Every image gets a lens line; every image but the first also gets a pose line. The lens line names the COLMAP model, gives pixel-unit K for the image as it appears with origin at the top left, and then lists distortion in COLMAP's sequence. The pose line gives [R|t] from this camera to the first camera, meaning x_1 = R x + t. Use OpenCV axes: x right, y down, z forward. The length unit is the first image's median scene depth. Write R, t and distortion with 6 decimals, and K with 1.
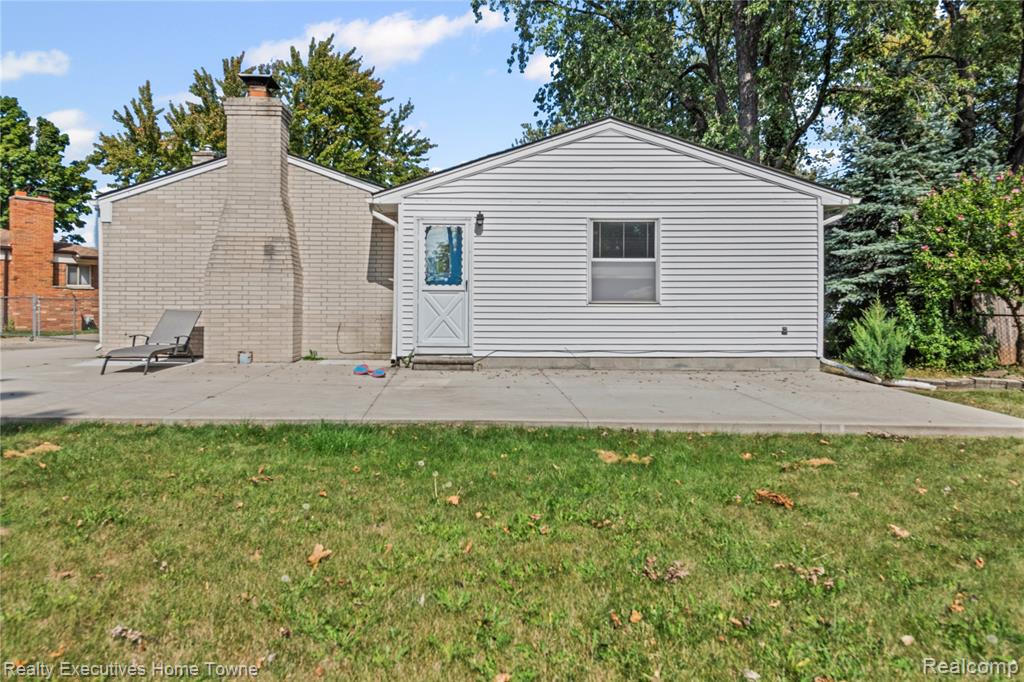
lens RADIAL K [[607.0, 0, 510.3], [0, 607.0, 334.2], [0, 0, 1]] dist [0.012908, -0.001574]
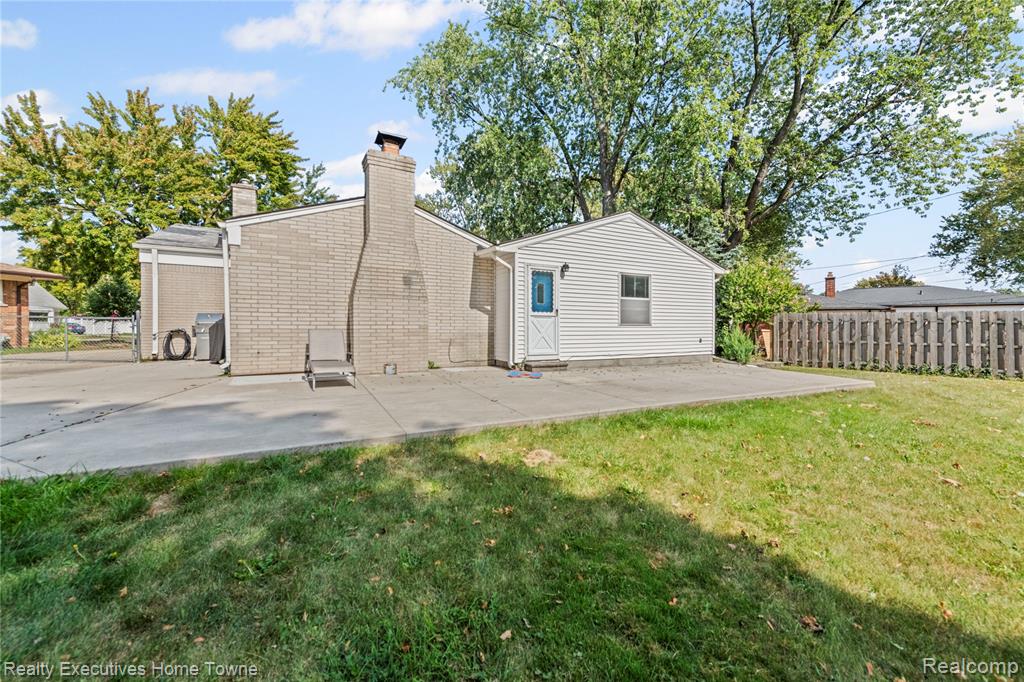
lens RADIAL K [[411.2, 0, 510.0], [0, 411.2, 344.3], [0, 0, 1]] dist [0.008322, 0.000192]
pose [[0.884458, -0.017534, 0.466291, -0.628396], [0.018745, 0.999822, 0.002041, -0.008161], [-0.466244, 0.006935, 0.884629, 0.176828]]
